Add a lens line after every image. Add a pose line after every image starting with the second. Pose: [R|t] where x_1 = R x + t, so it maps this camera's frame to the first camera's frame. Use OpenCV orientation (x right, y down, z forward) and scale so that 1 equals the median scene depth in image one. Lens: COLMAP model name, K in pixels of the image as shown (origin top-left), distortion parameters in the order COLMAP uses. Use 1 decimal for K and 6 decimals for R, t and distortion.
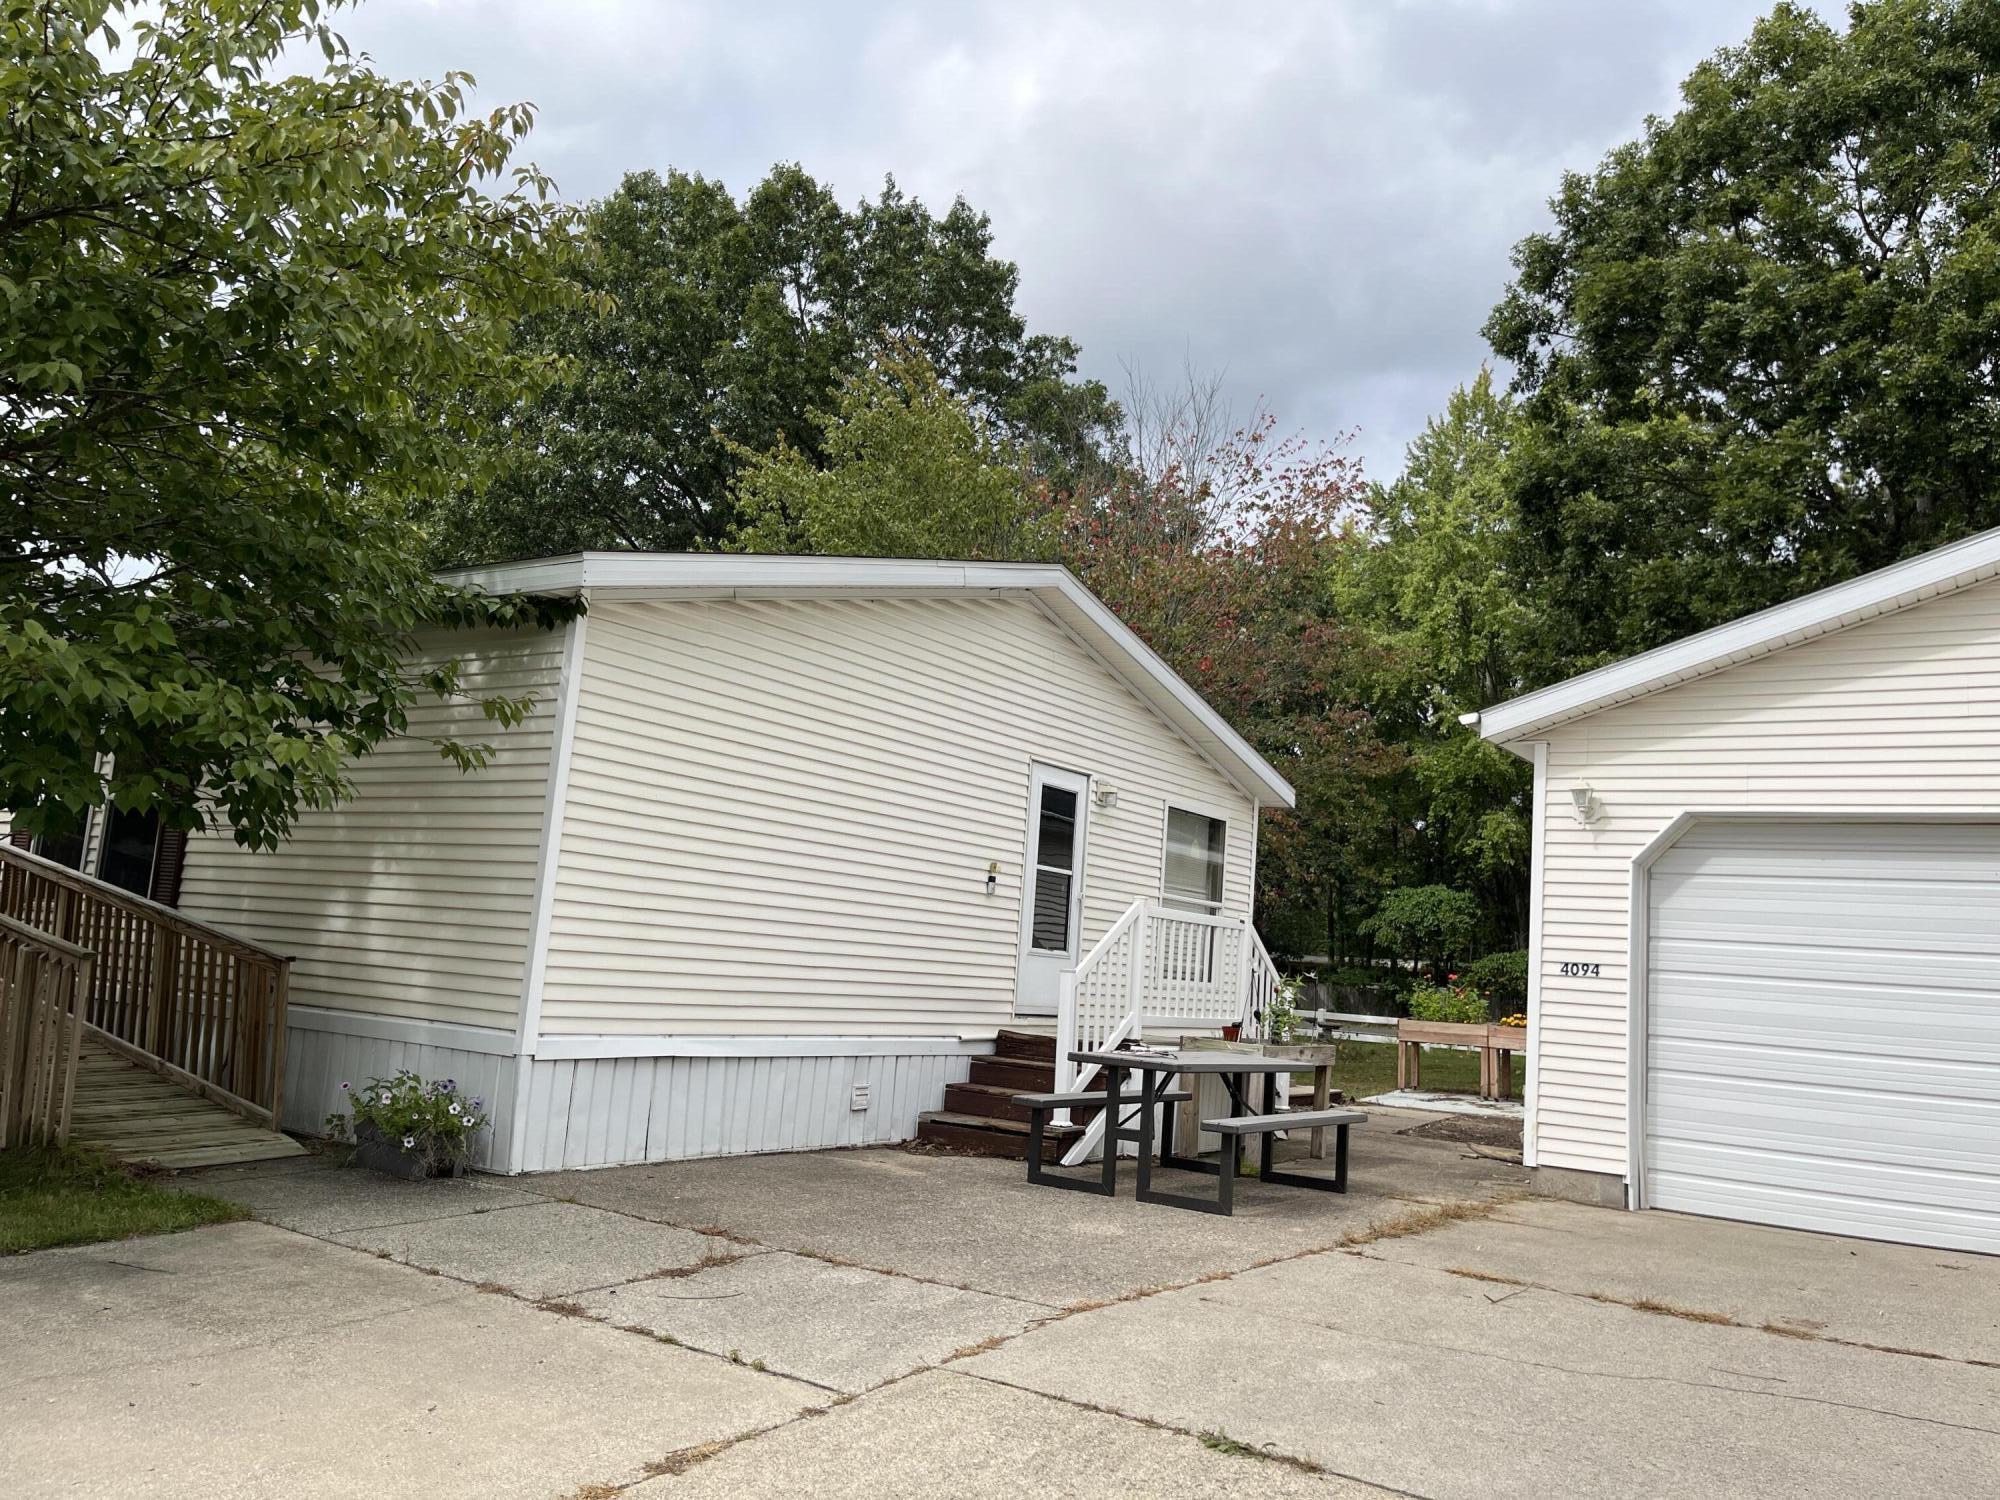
lens RADIAL K [[1503.3, 0, 1008.5], [0, 1503.3, 758.4], [0, 0, 1]] dist [0.027028, -0.019481]
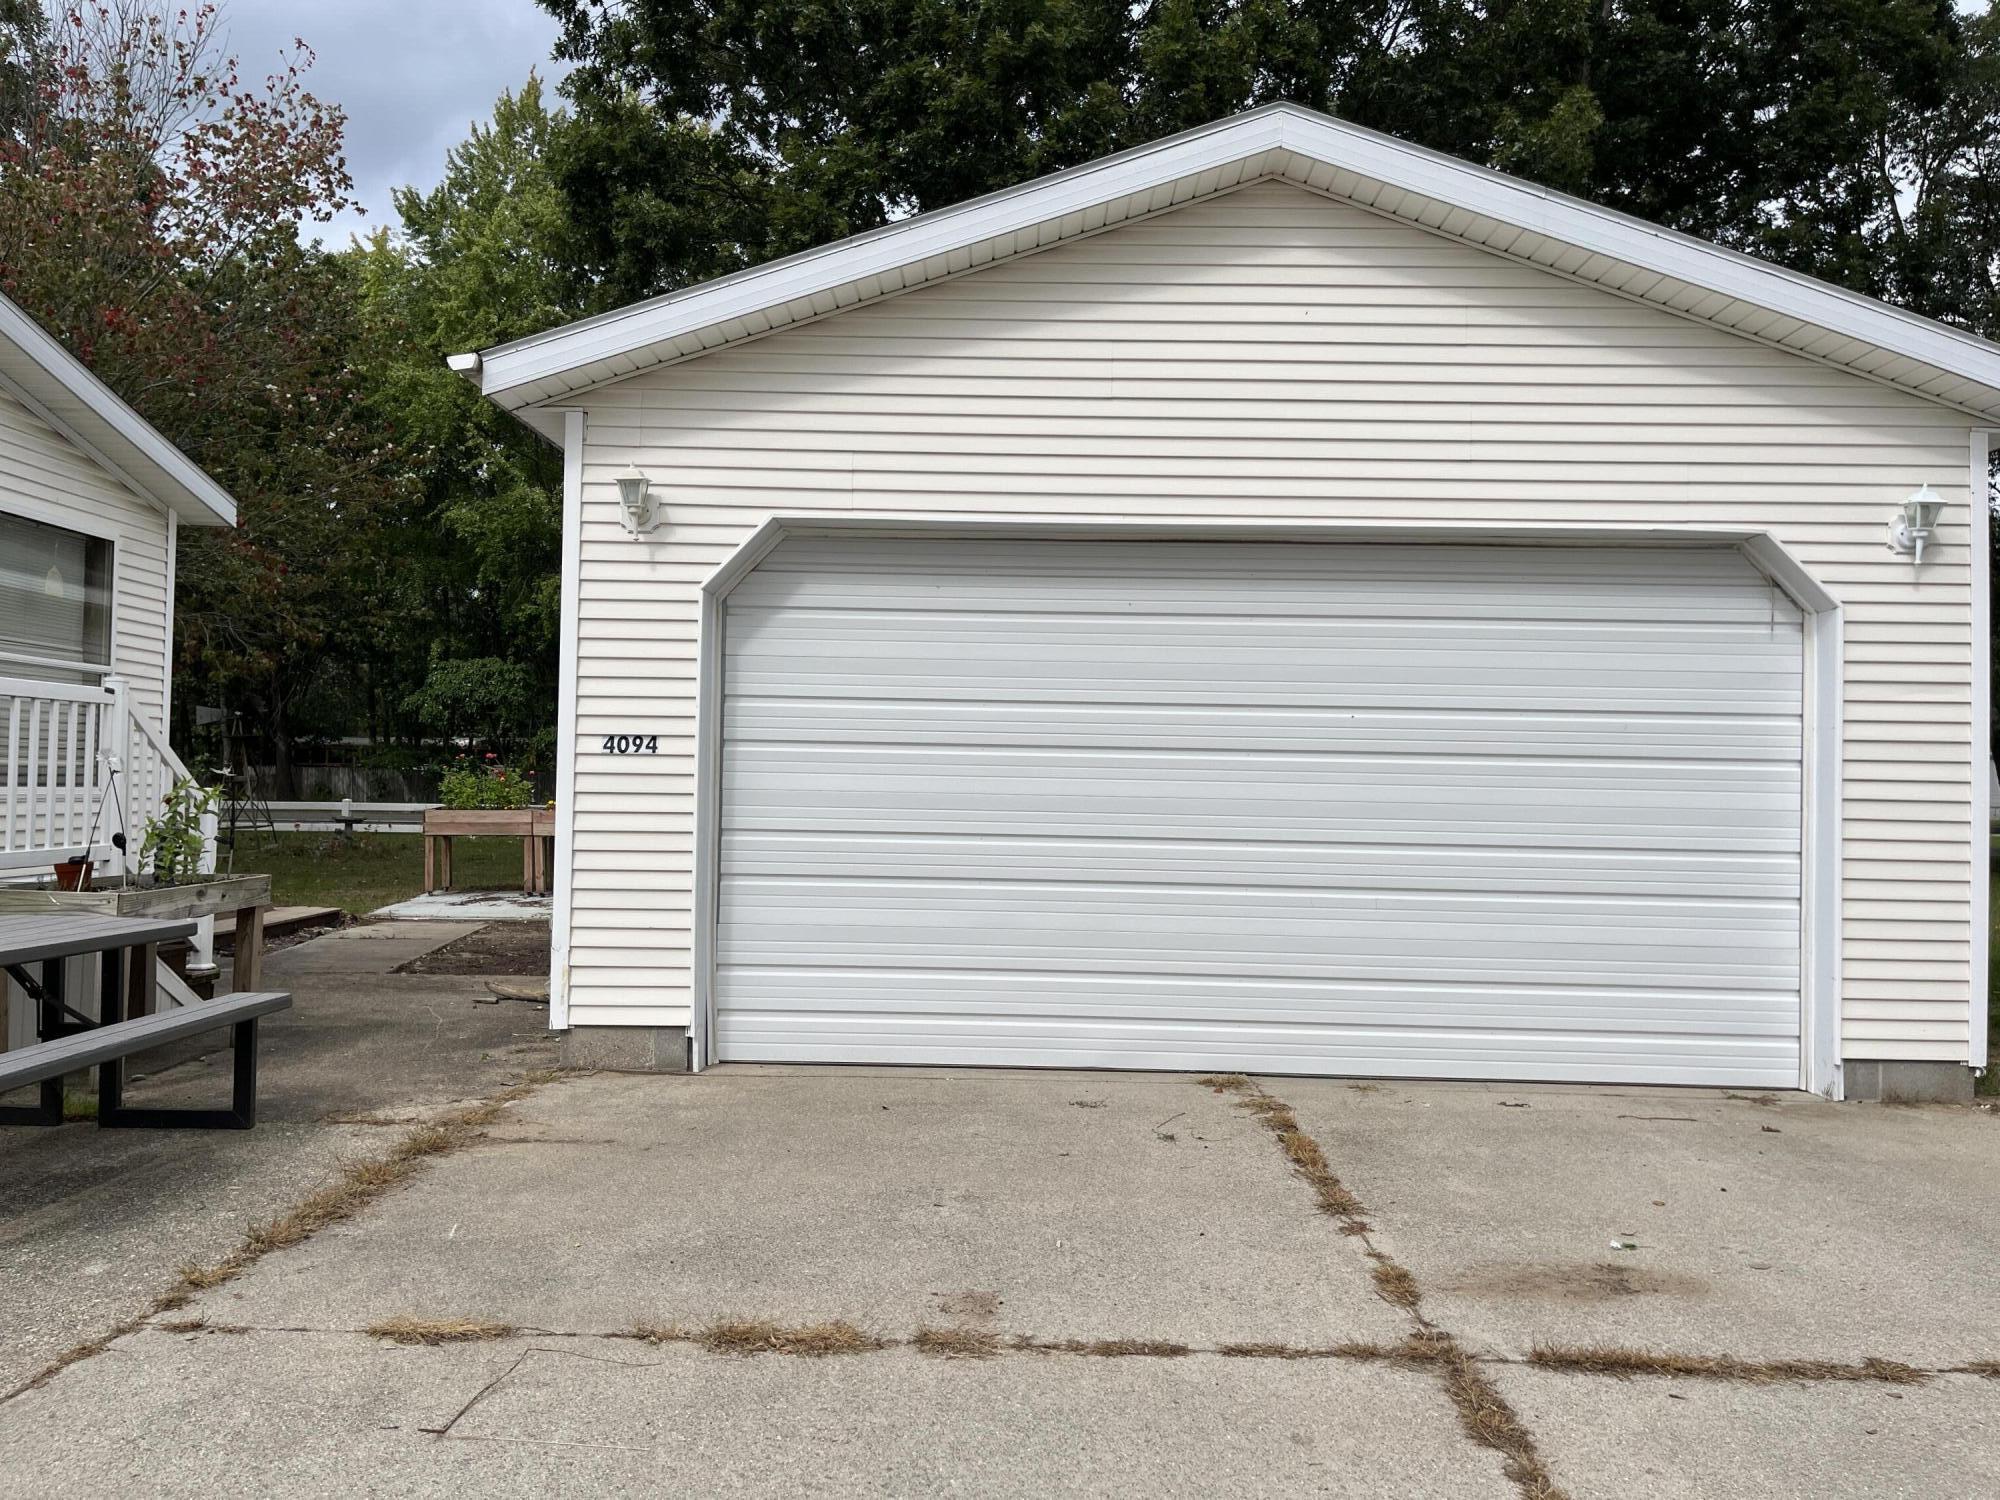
lens RADIAL K [[1503.3, 0, 1004.5], [0, 1503.3, 758.6], [0, 0, 1]] dist [0.027028, -0.019481]
pose [[0.826164, -0.047541, 0.561420, 0.119002], [-0.036345, 0.989862, 0.137305, 0.040729], [-0.562256, -0.133842, 0.816061, 0.304350]]
